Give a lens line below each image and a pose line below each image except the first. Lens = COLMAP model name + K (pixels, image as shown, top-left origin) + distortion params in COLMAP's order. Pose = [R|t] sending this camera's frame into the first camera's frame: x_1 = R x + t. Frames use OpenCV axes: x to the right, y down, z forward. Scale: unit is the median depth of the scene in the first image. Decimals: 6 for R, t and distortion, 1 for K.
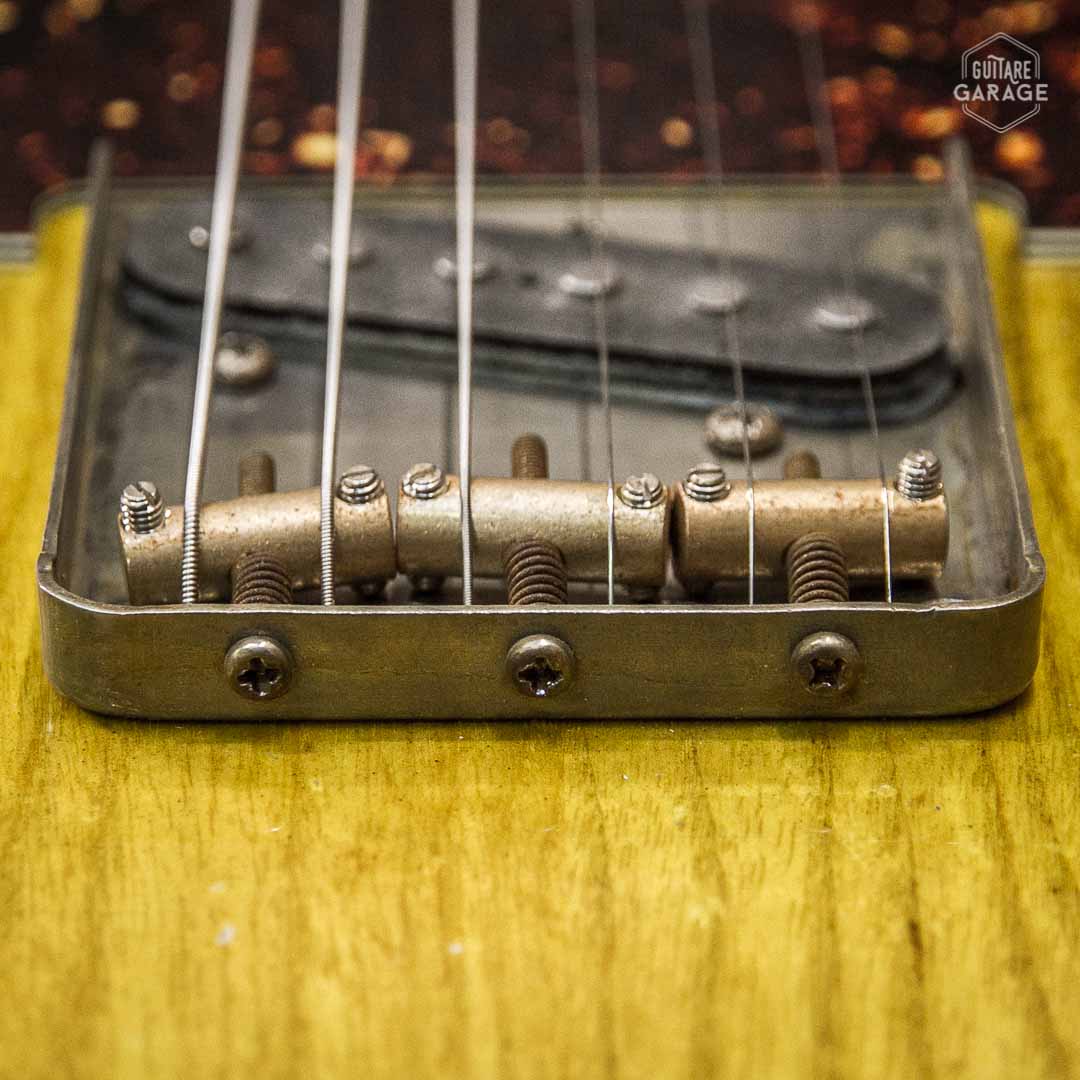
lens RADIAL K [[5420.8, 0, 540.0], [0, 5420.8, 539.9], [0, 0, 1]] dist [-0.125333, 0.000000]
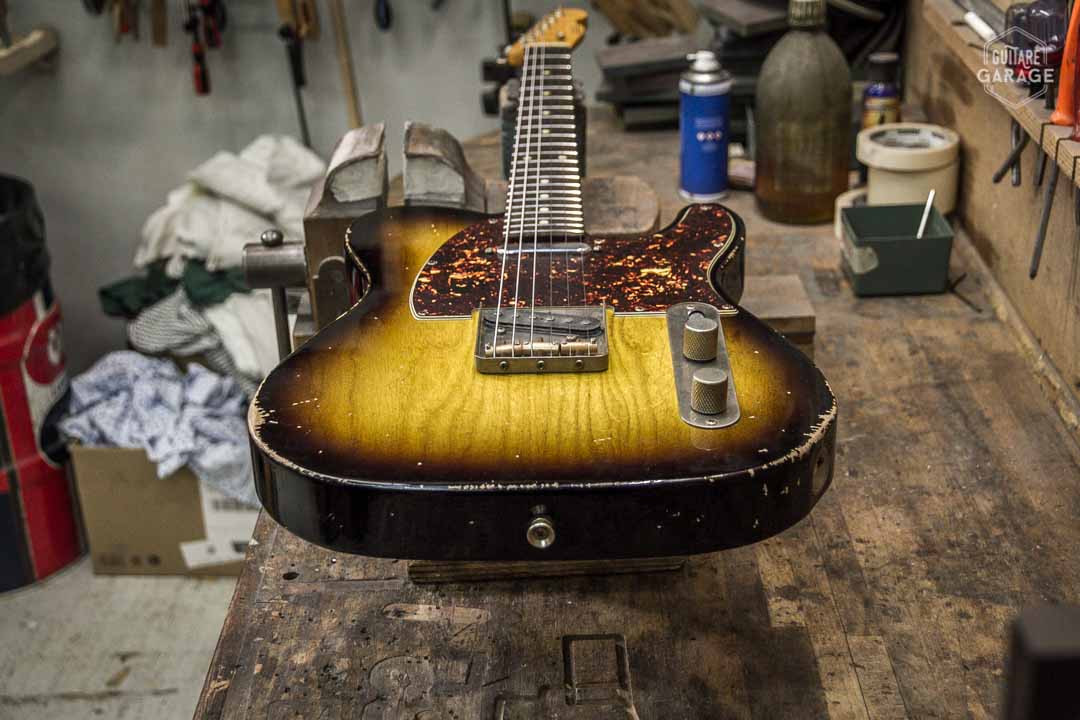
lens RADIAL K [[1574.6, 0, 540.4], [0, 1574.6, 359.4], [0, 0, 1]] dist [0.017229, 0.000000]
pose [[0.999344, -0.016800, -0.032095, 0.066292], [0.014234, 0.996808, -0.078558, 0.179818], [0.033312, 0.078049, 0.996393, -1.129405]]
